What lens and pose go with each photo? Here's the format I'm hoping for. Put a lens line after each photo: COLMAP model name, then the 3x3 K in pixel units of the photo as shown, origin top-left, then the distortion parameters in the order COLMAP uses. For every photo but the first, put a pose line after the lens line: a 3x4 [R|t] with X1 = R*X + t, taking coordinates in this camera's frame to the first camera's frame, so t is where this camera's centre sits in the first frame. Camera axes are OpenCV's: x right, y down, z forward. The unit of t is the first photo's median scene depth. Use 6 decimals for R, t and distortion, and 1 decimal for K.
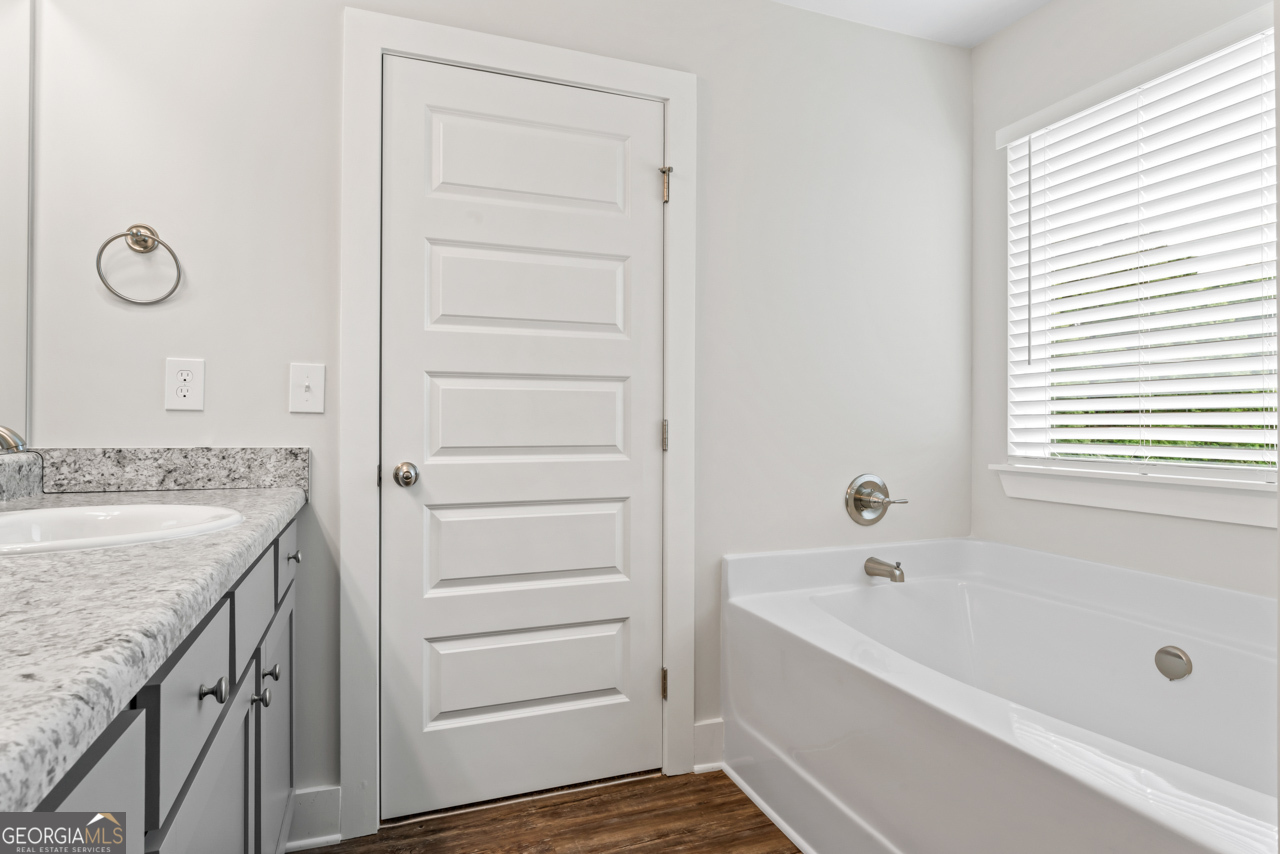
lens RADIAL K [[697.9, 0, 638.7], [0, 697.9, 415.0], [0, 0, 1]] dist [-0.011552, 0.000482]
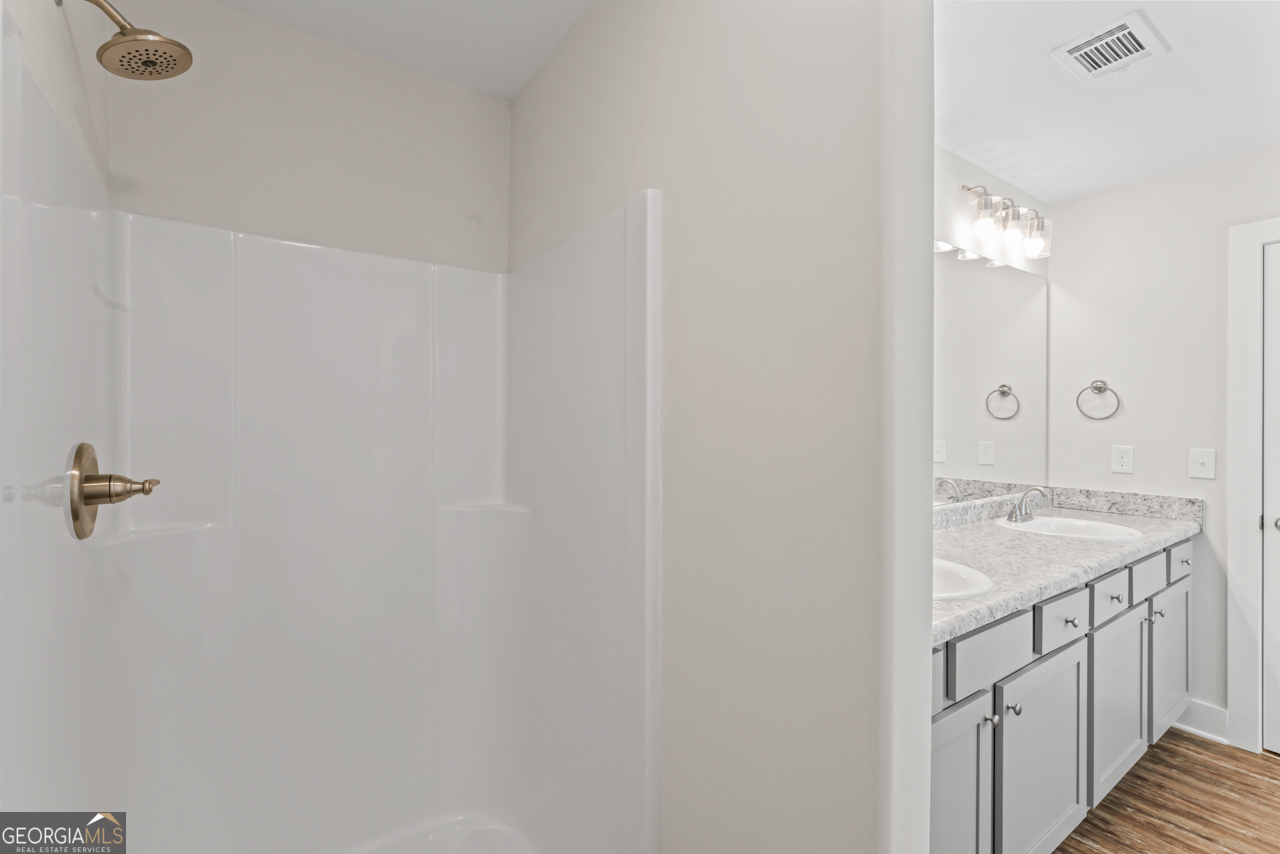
lens RADIAL K [[572.7, 0, 638.0], [0, 572.7, 423.9], [0, 0, 1]] dist [-0.001935, 0.000087]
pose [[0.248053, 0.003611, -0.968740, 0.563901], [0.009291, 0.999938, 0.006106, -0.167938], [0.968702, -0.010515, 0.248004, -0.712582]]
